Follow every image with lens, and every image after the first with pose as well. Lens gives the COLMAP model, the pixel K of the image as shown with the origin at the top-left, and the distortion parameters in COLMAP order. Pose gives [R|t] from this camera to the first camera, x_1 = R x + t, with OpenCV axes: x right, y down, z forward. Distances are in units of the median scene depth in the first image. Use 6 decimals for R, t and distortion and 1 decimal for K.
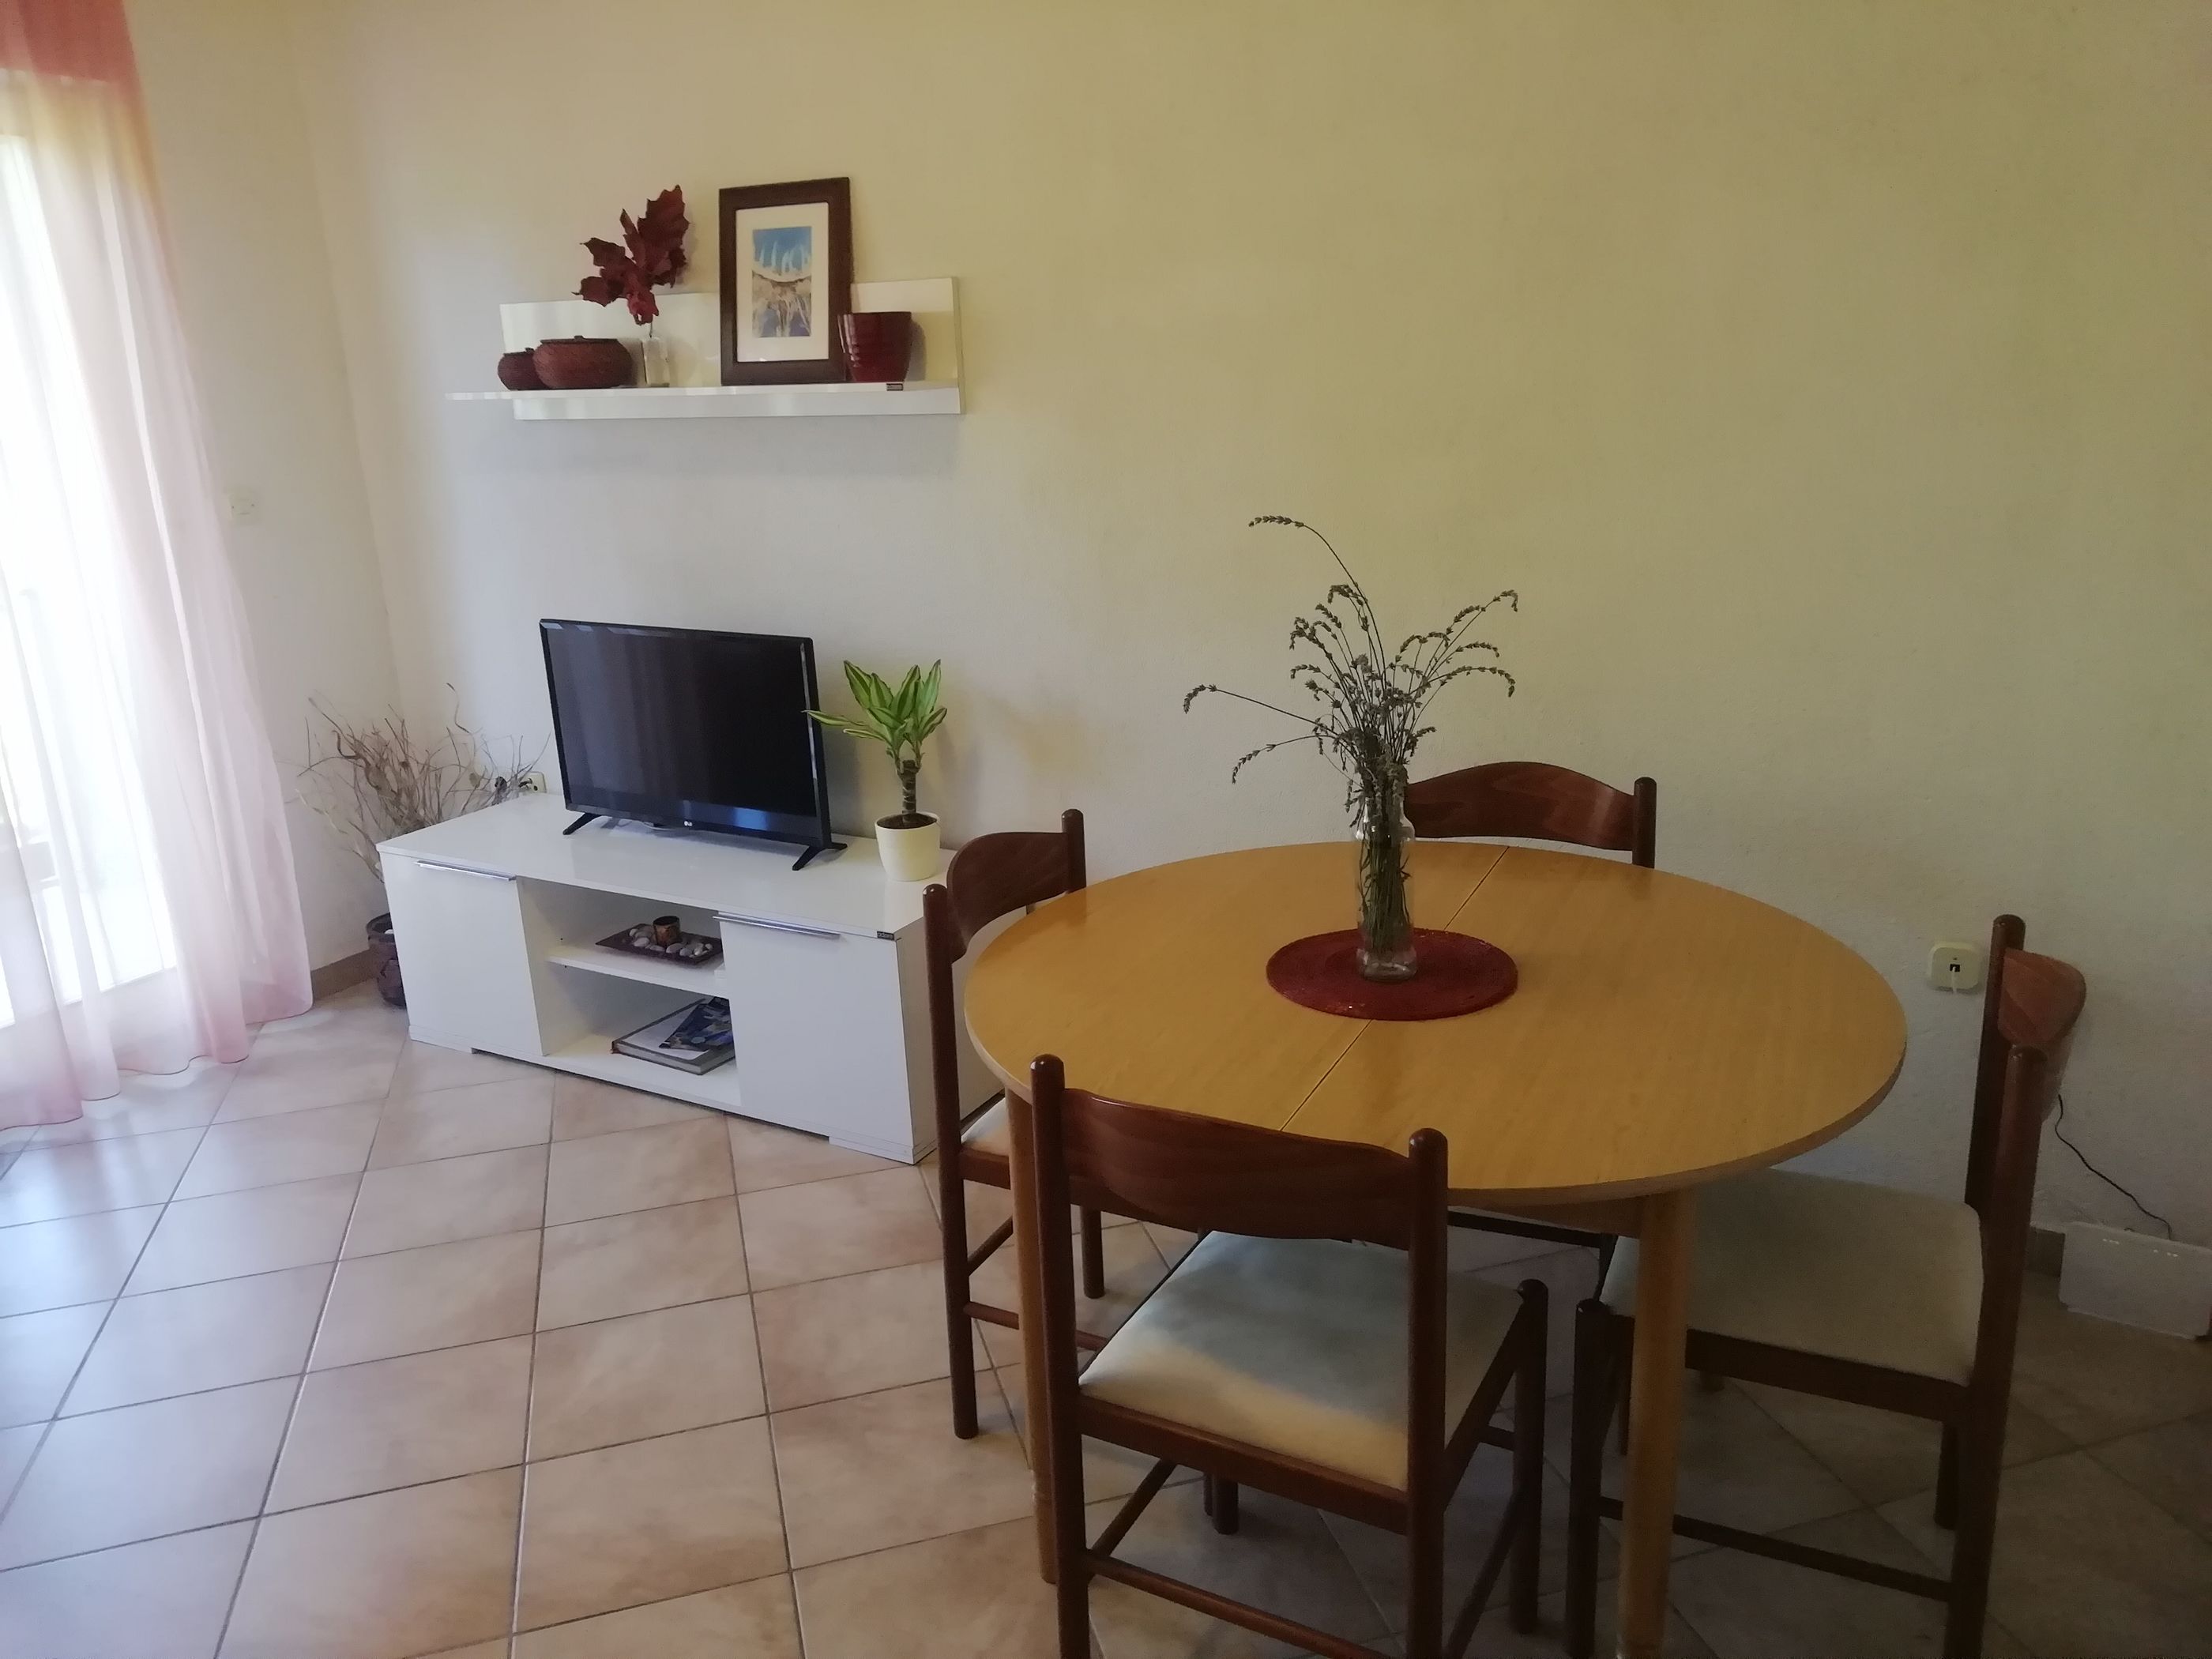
lens RADIAL K [[1633.6, 0, 1119.8], [0, 1633.6, 815.8], [0, 0, 1]] dist [0.026057, -0.002181]
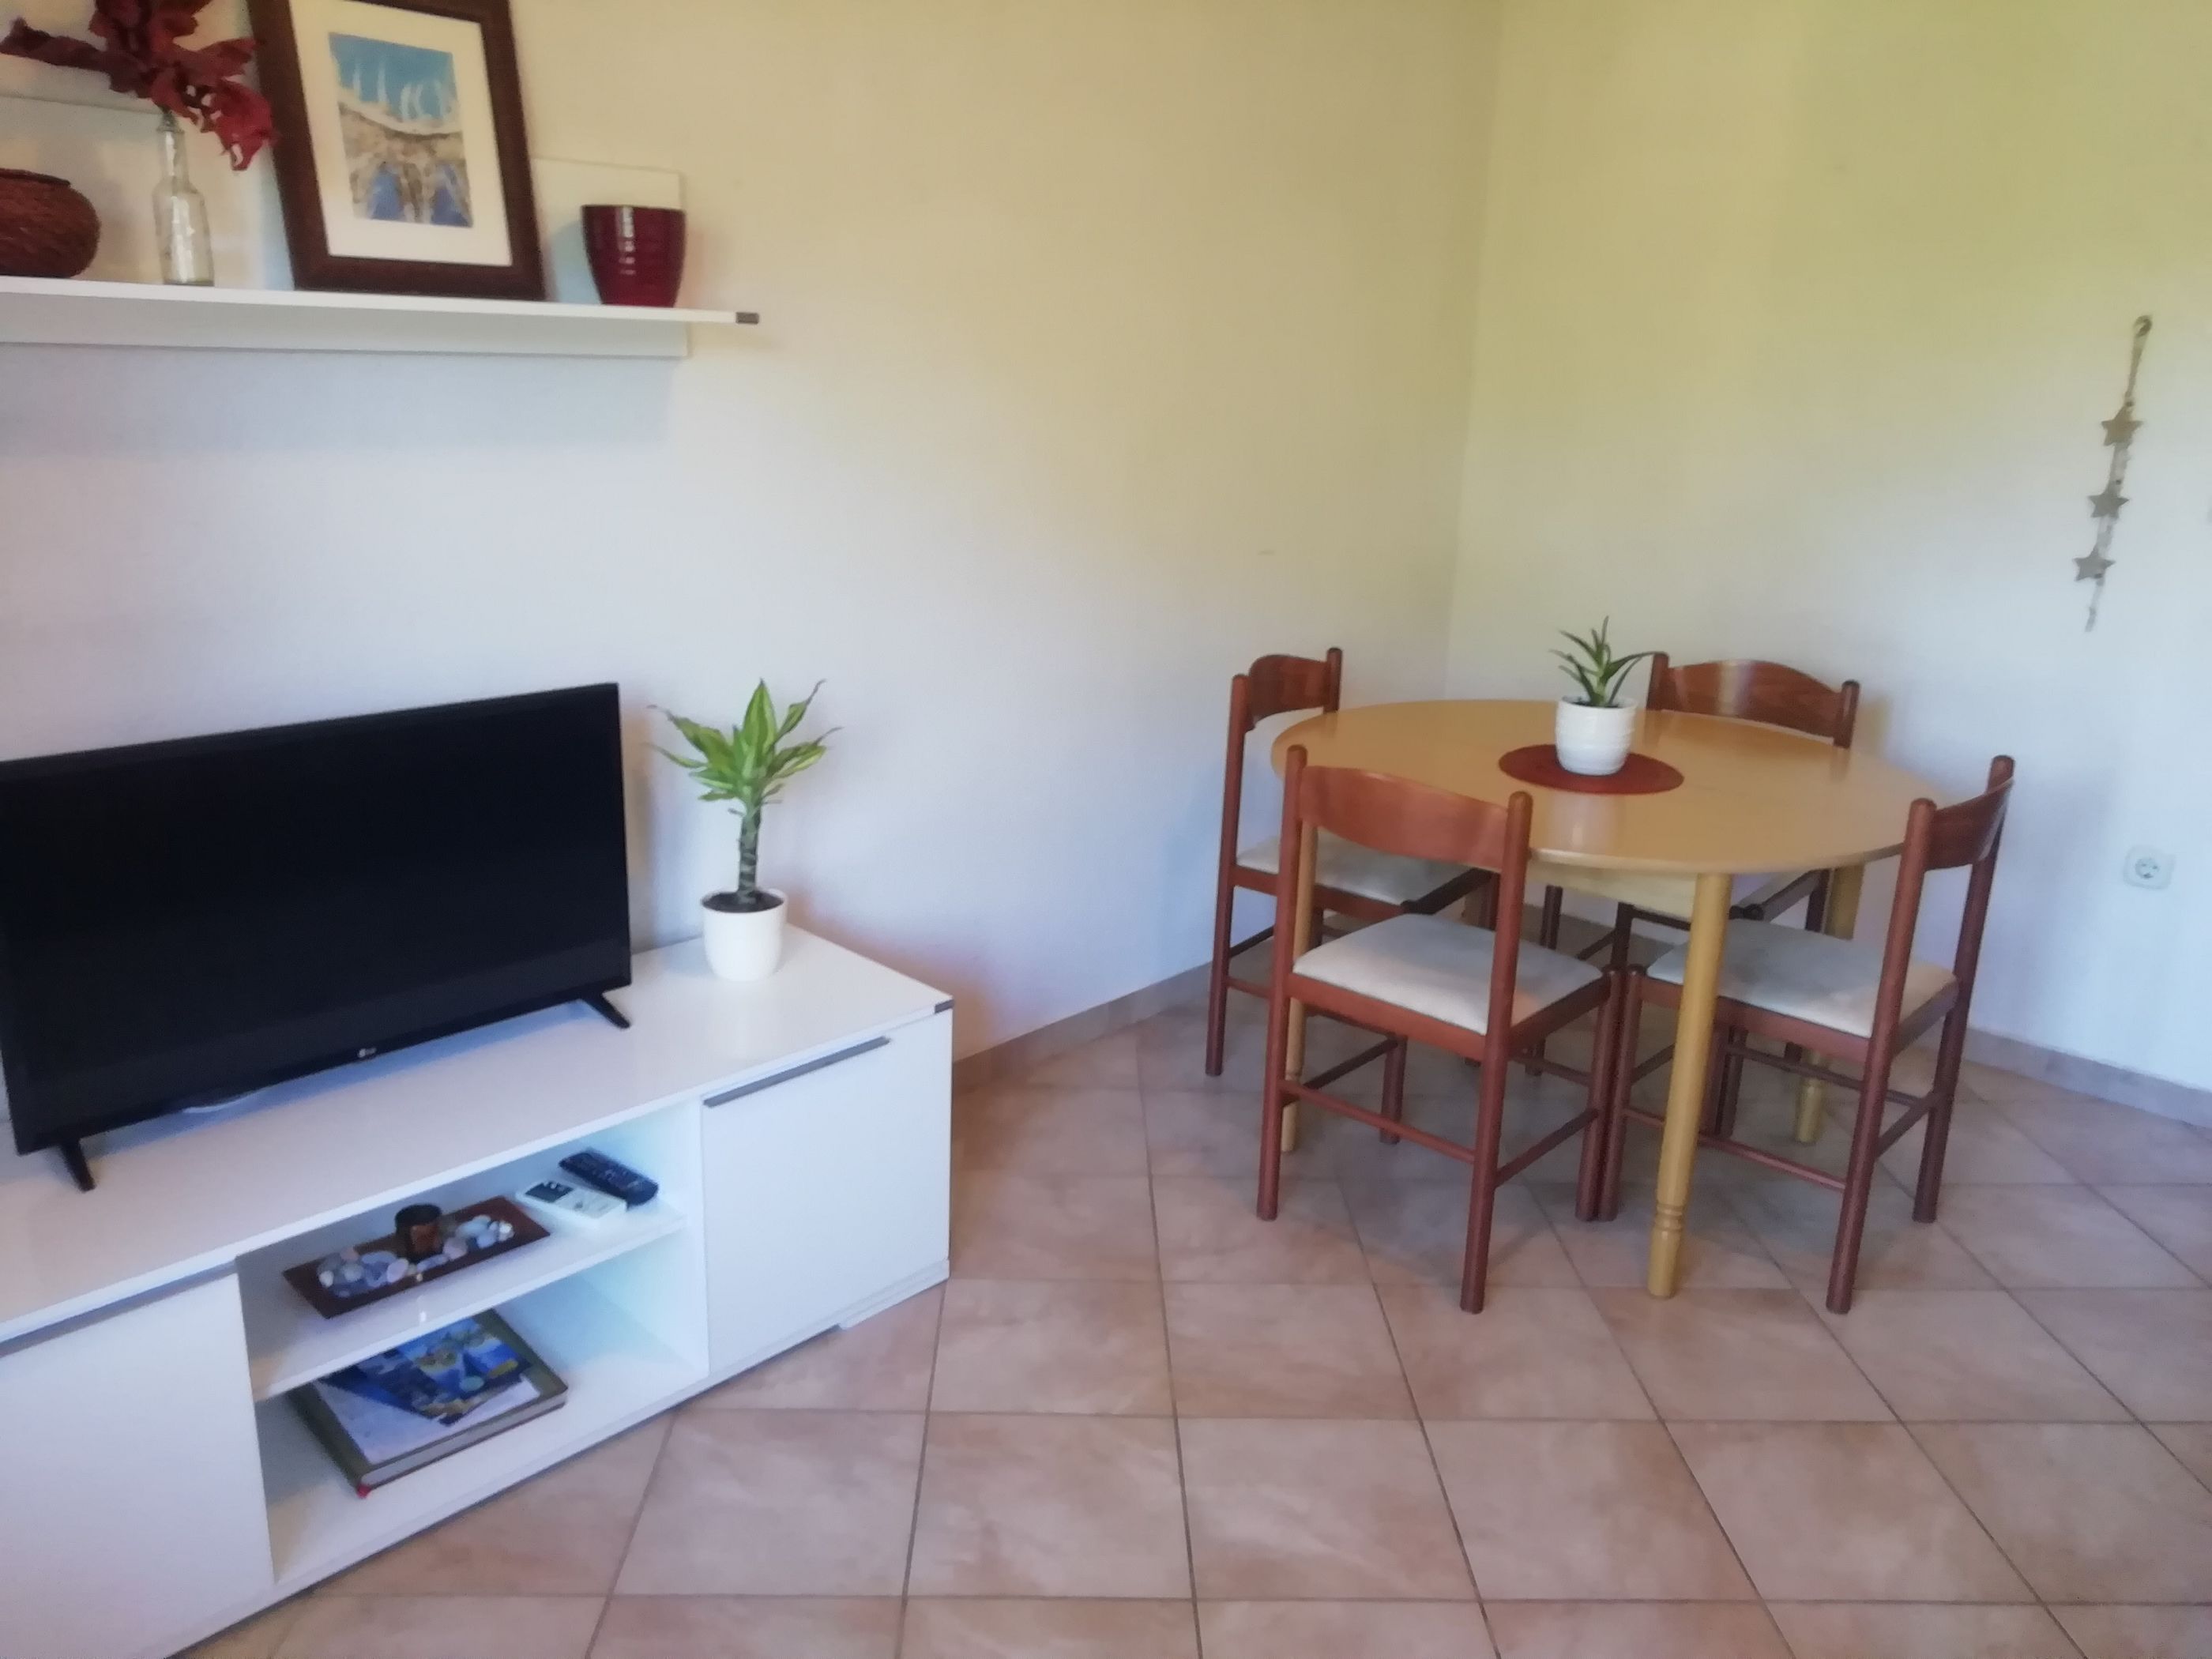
lens RADIAL K [[1633.6, 0, 1119.8], [0, 1633.6, 815.8], [0, 0, 1]] dist [0.026057, -0.002181]
pose [[0.248512, -0.226003, 0.941894, -0.781912], [0.227422, 0.958831, 0.170064, -0.122266], [-0.941552, 0.171945, 0.289679, 0.608129]]
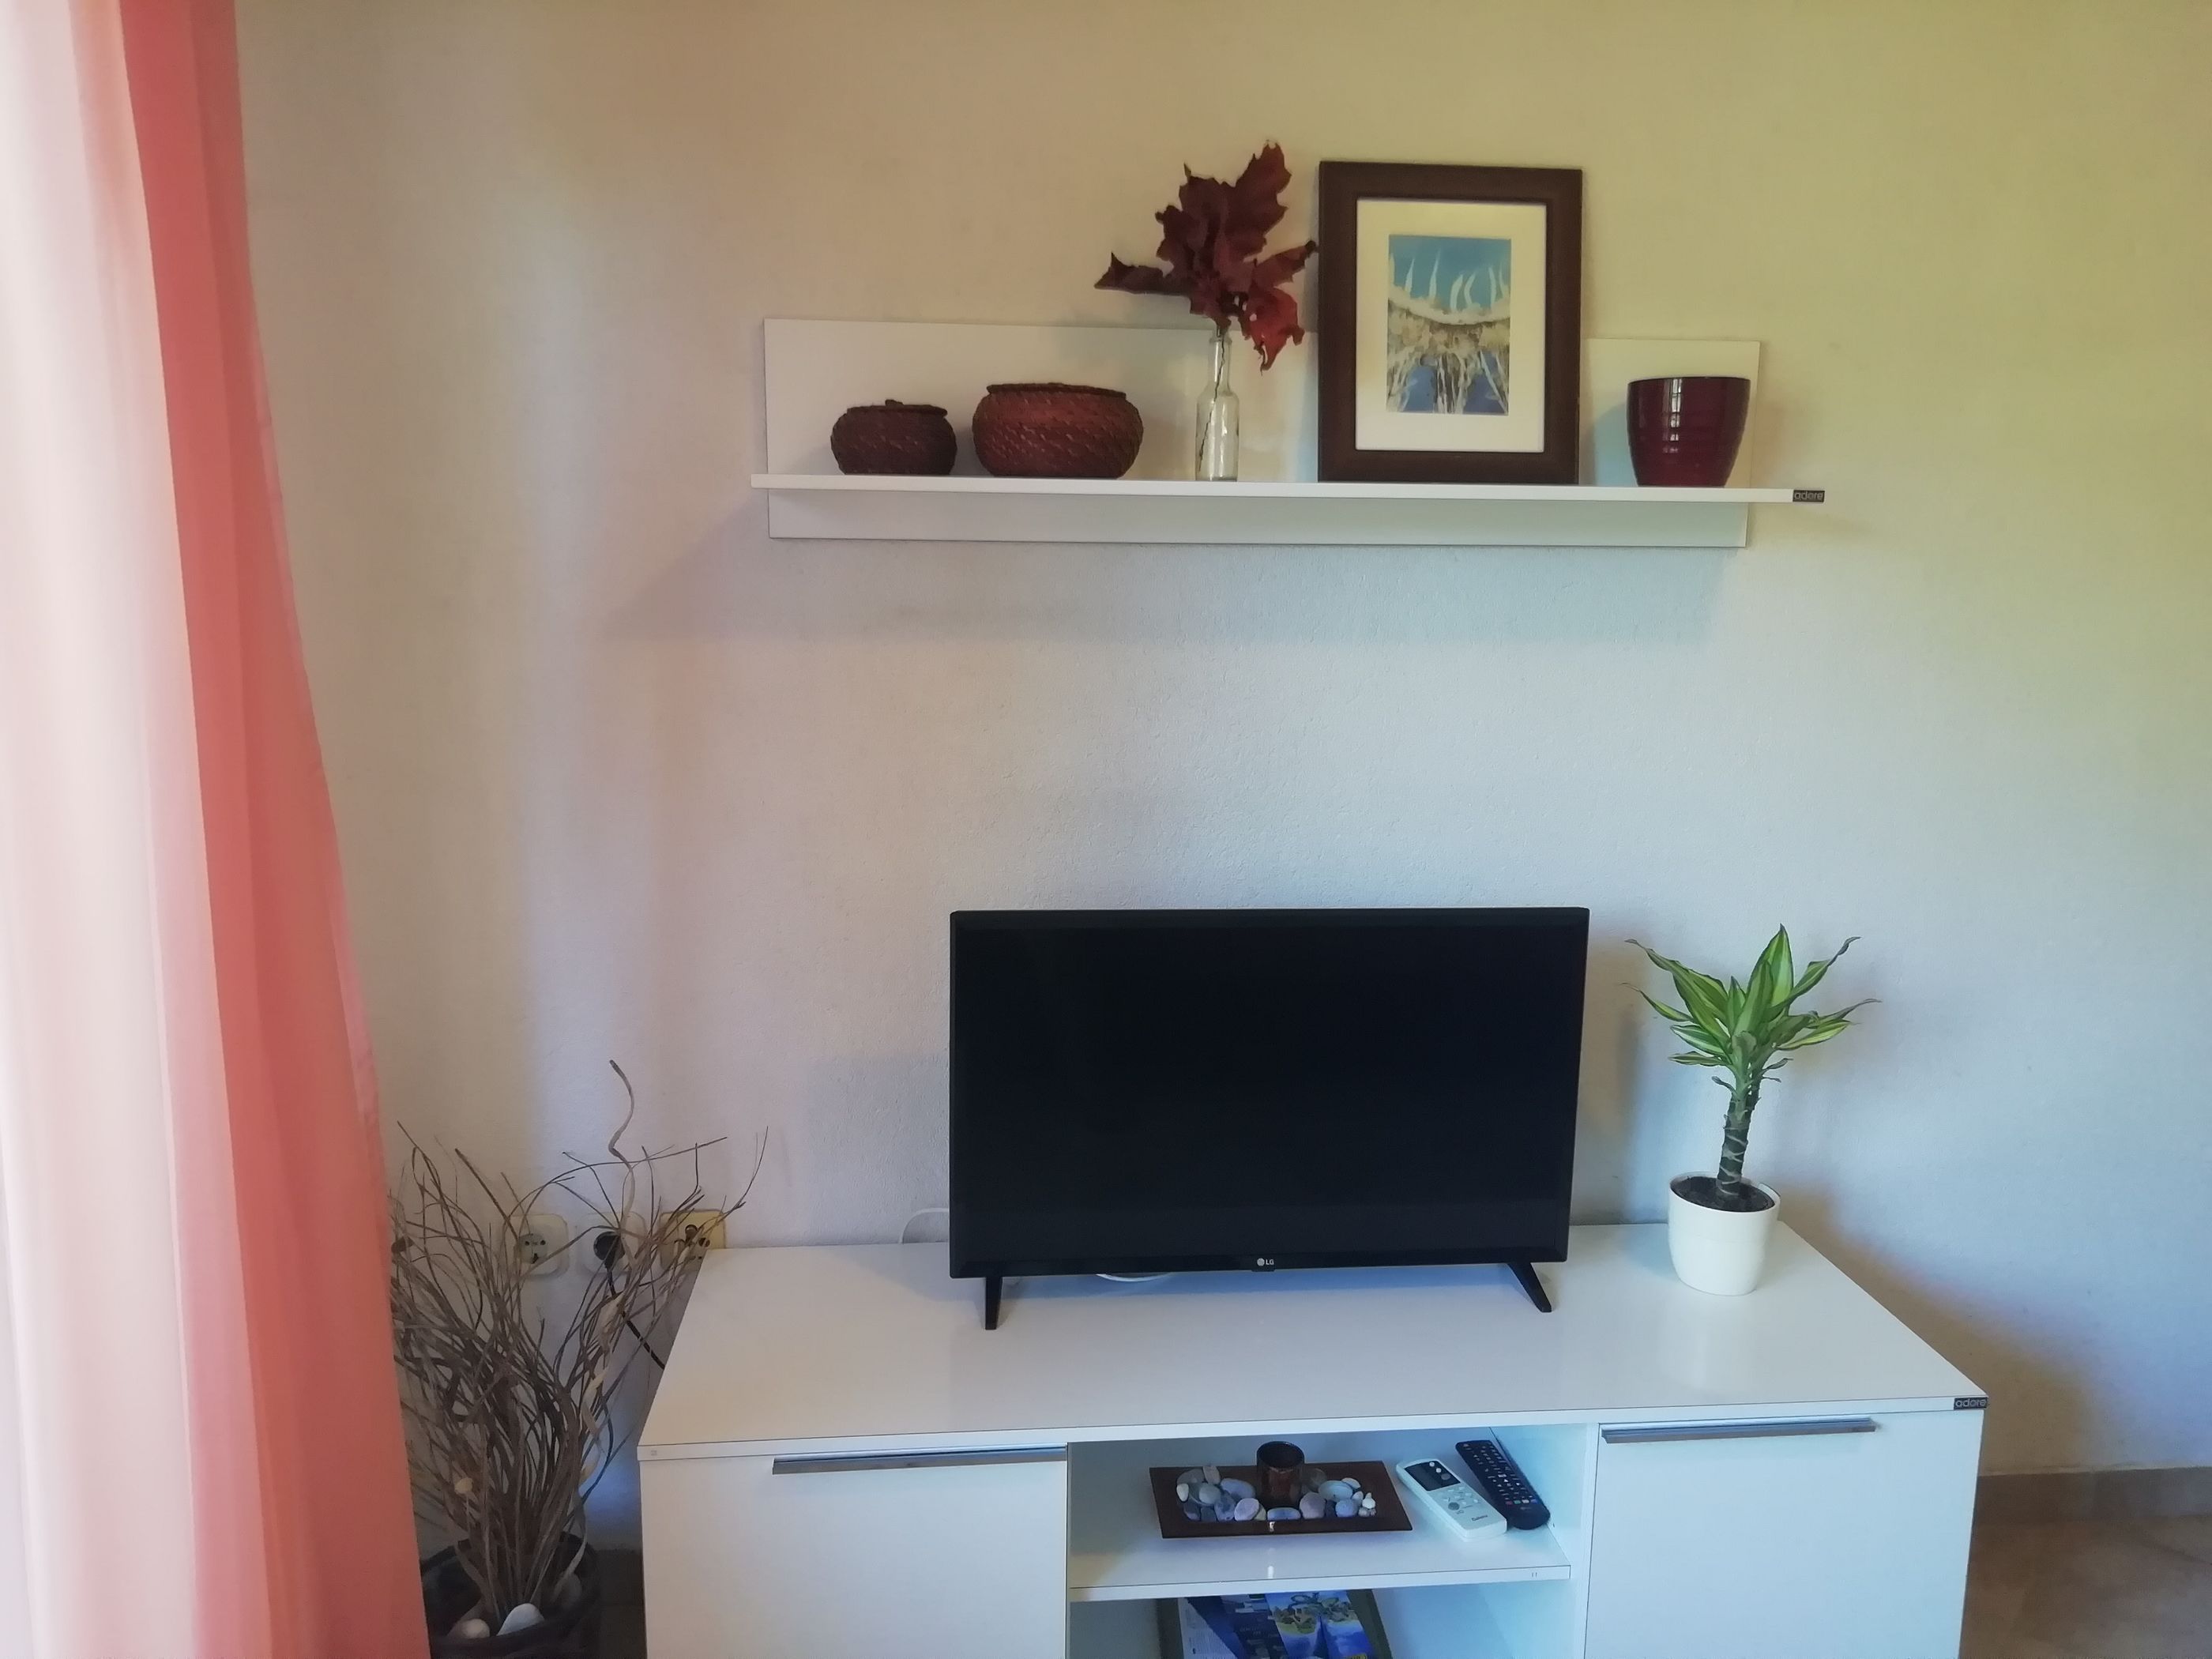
lens RADIAL K [[1642.7, 0, 1109.8], [0, 1642.7, 826.8], [0, 0, 1]] dist [0.019968, -0.002702]
pose [[0.823949, -0.048695, 0.564568, -0.656687], [0.117025, 0.989446, -0.085449, -0.106009], [-0.554449, 0.136474, 0.820951, 0.597497]]
